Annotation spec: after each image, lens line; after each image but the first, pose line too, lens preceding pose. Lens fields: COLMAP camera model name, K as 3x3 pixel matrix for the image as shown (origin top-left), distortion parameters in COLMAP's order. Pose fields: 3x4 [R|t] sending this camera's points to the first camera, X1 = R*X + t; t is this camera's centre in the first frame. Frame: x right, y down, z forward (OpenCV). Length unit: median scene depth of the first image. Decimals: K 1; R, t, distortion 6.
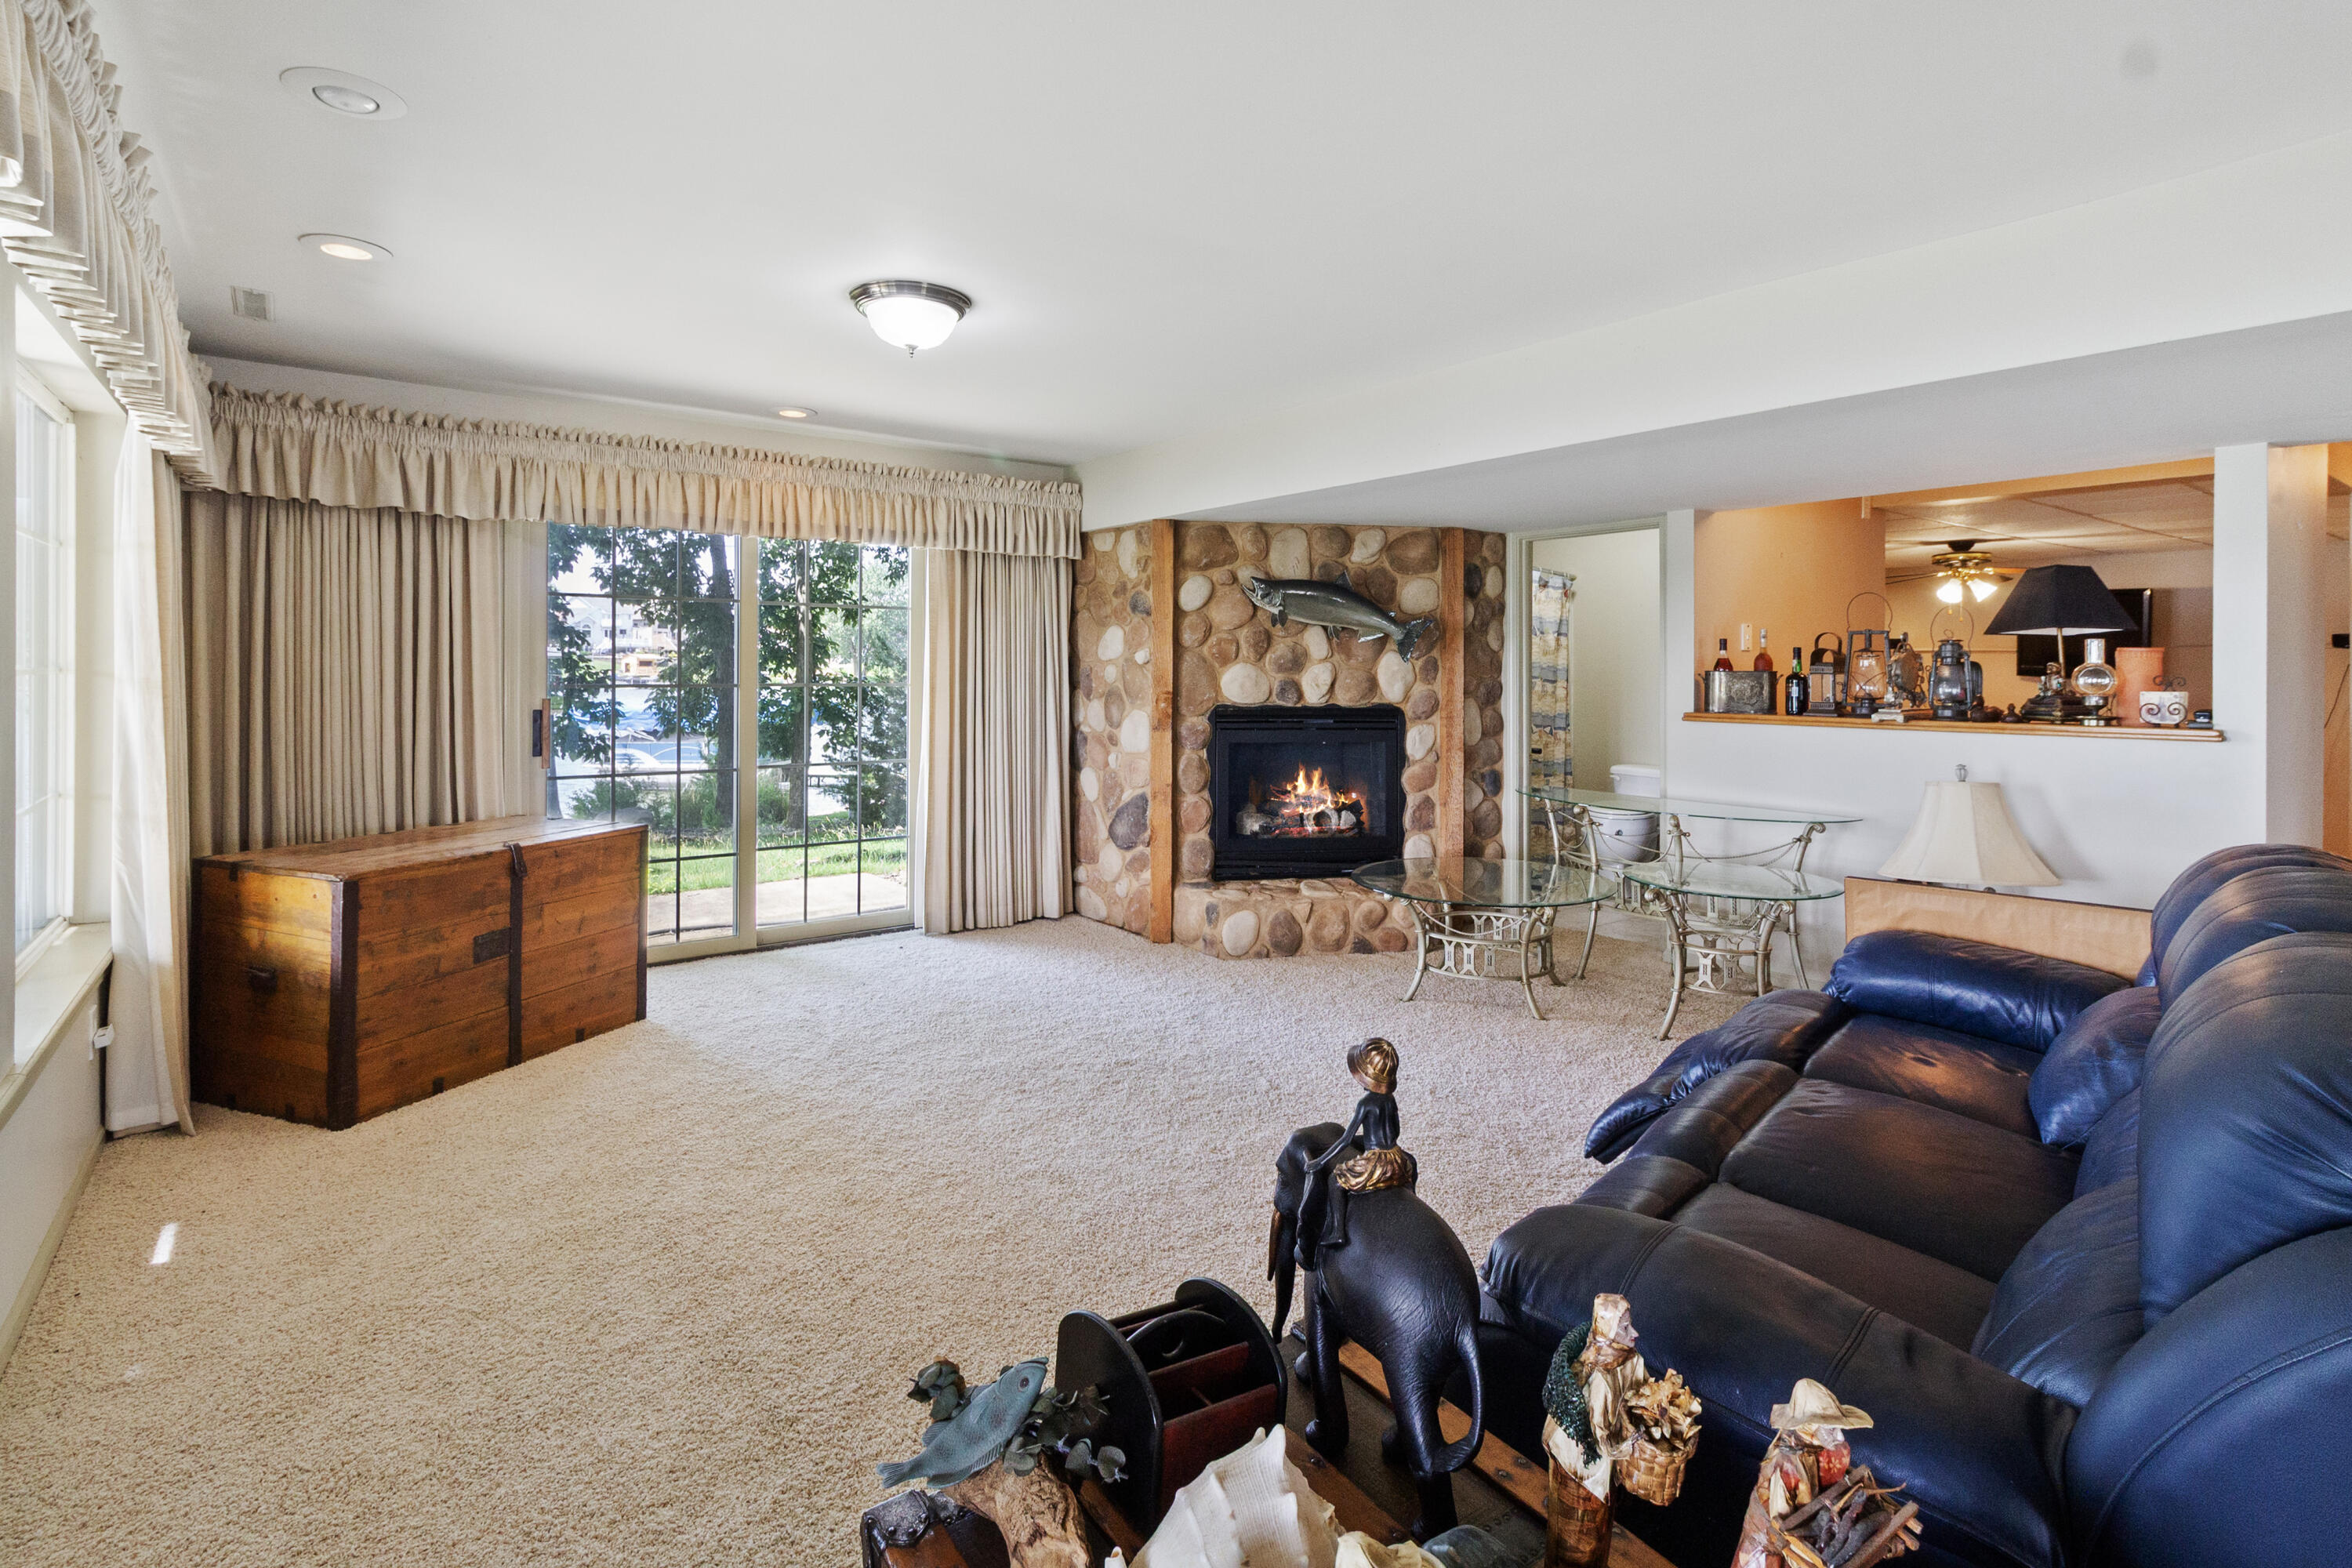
lens RADIAL K [[1134.8, 0, 1168.2], [0, 1134.8, 693.8], [0, 0, 1]] dist [0.002093, 0.000052]
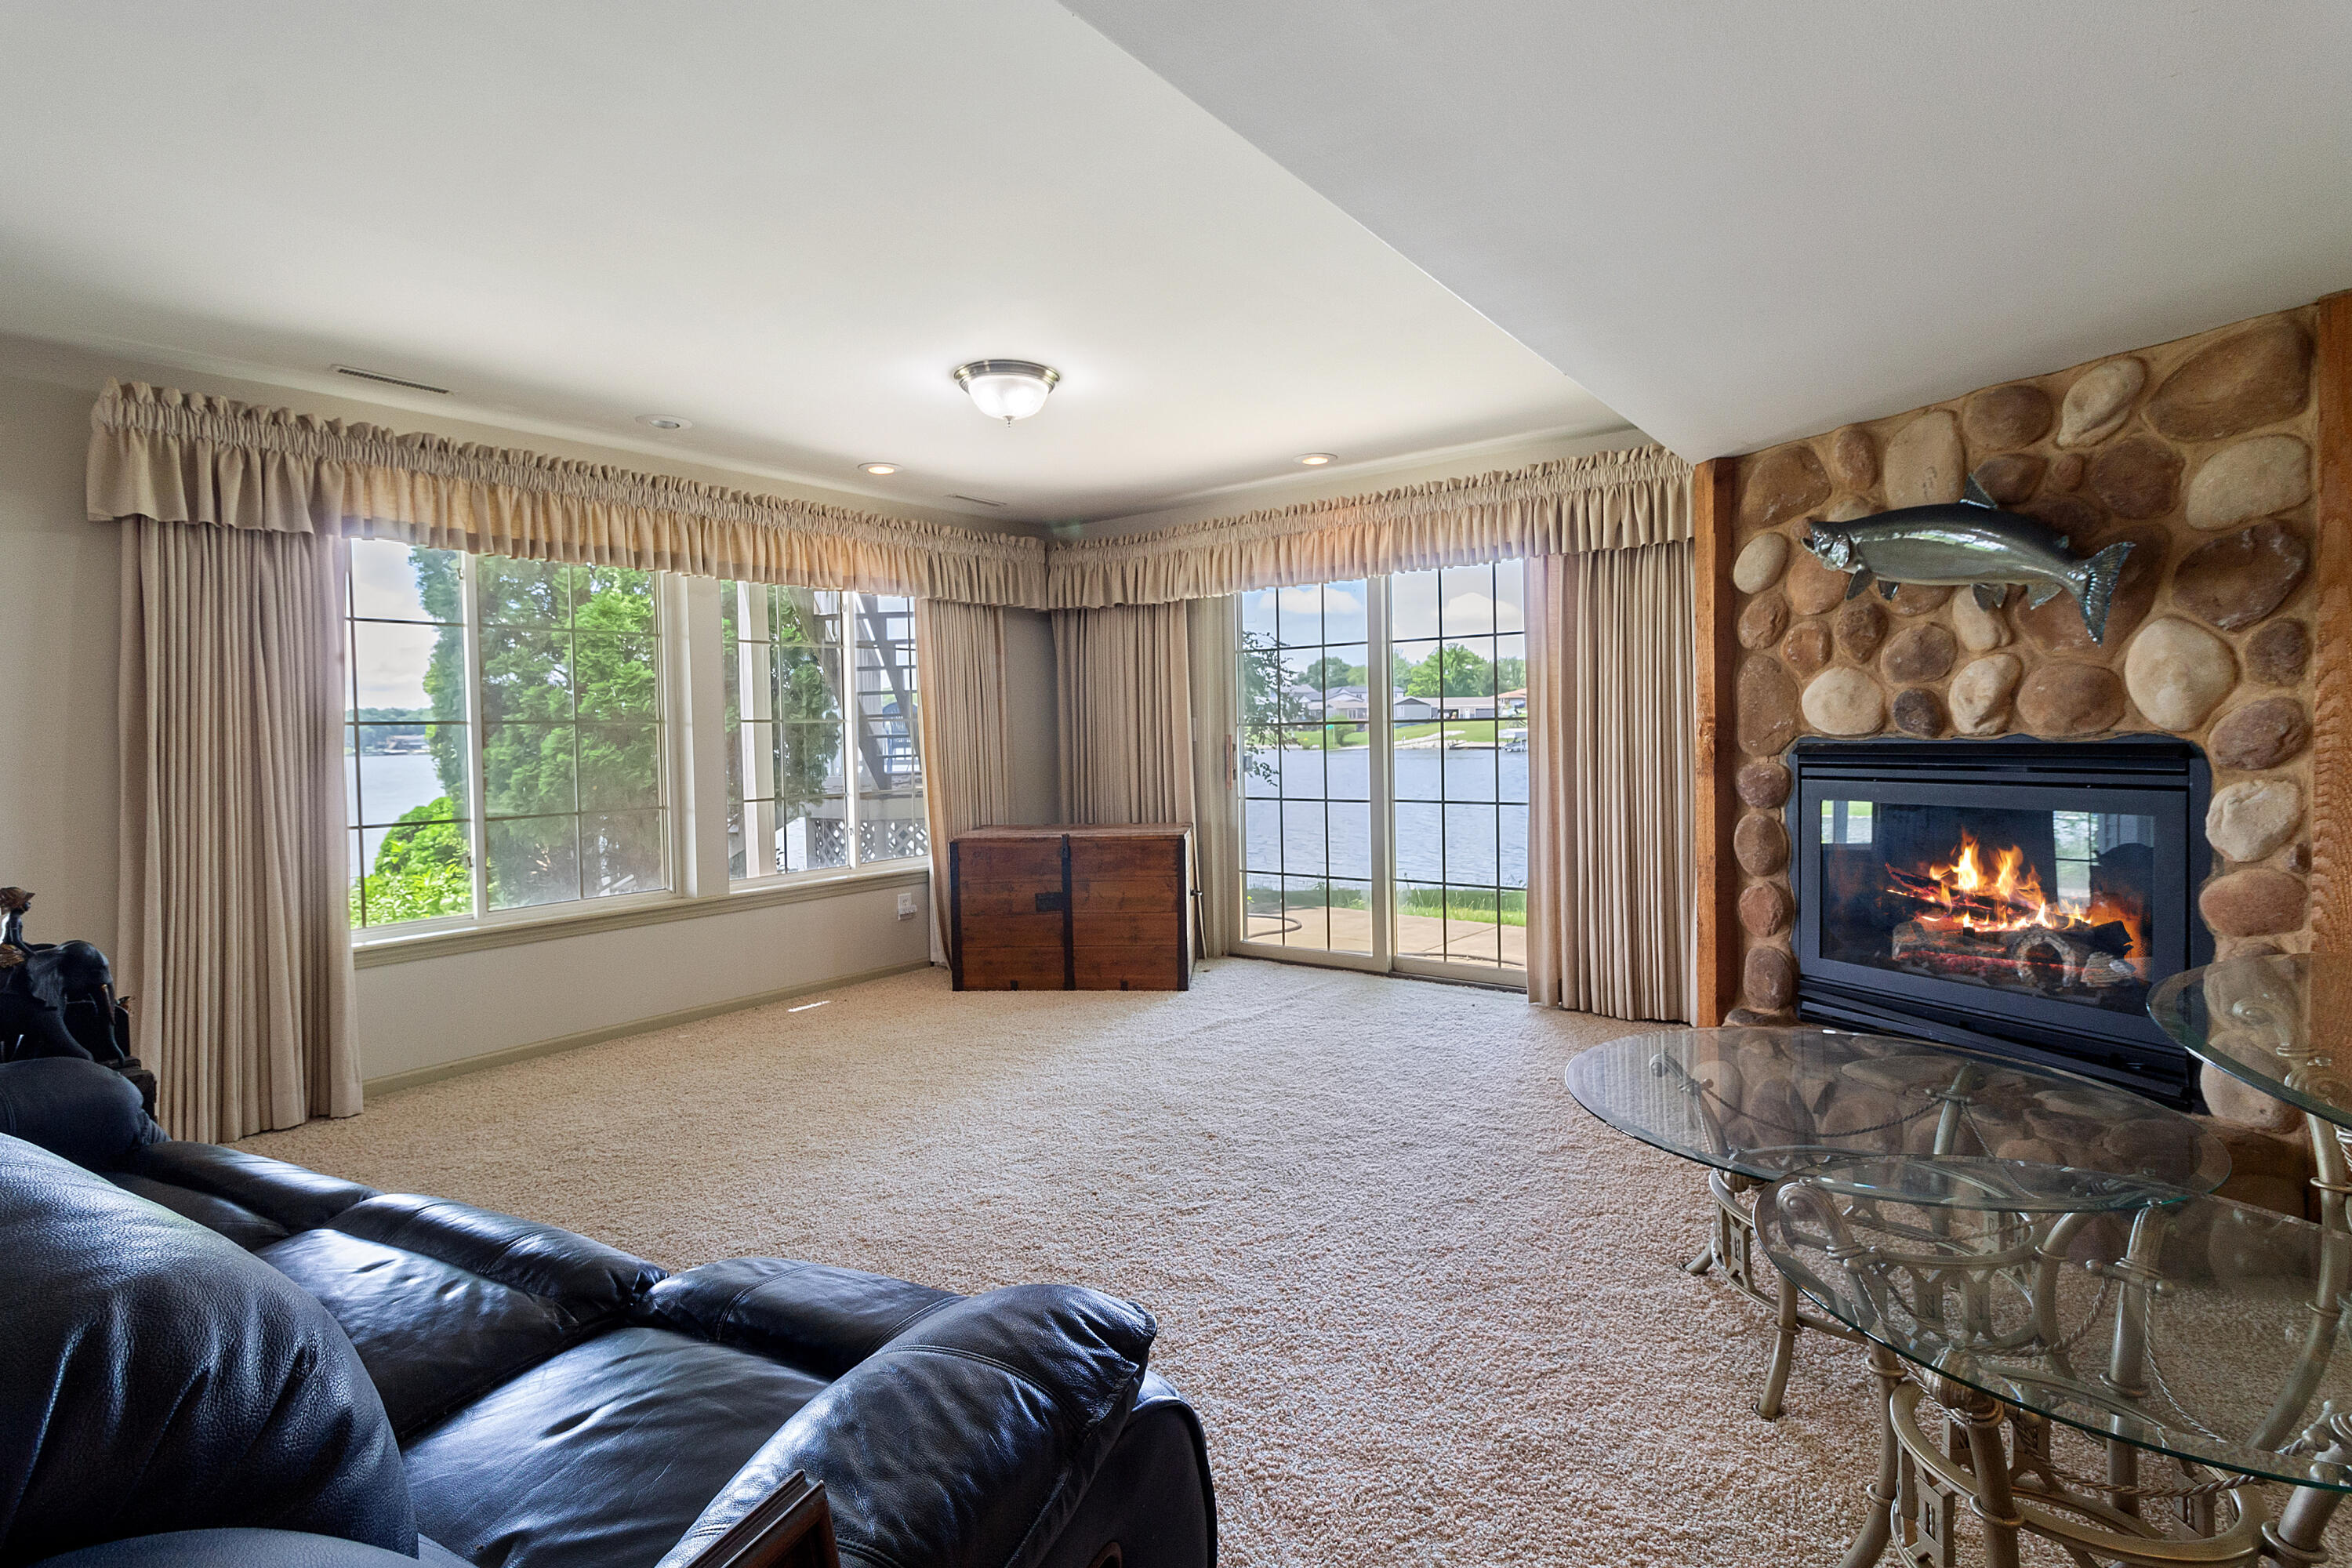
lens RADIAL K [[1121.8, 0, 1168.5], [0, 1121.8, 748.3], [0, 0, 1]] dist [0.000788, 0.000340]
pose [[0.257373, 0.003633, -0.966305, 0.547204], [0.003040, 0.999985, 0.004569, 0.011960], [0.966307, -0.004113, 0.257358, 0.511232]]
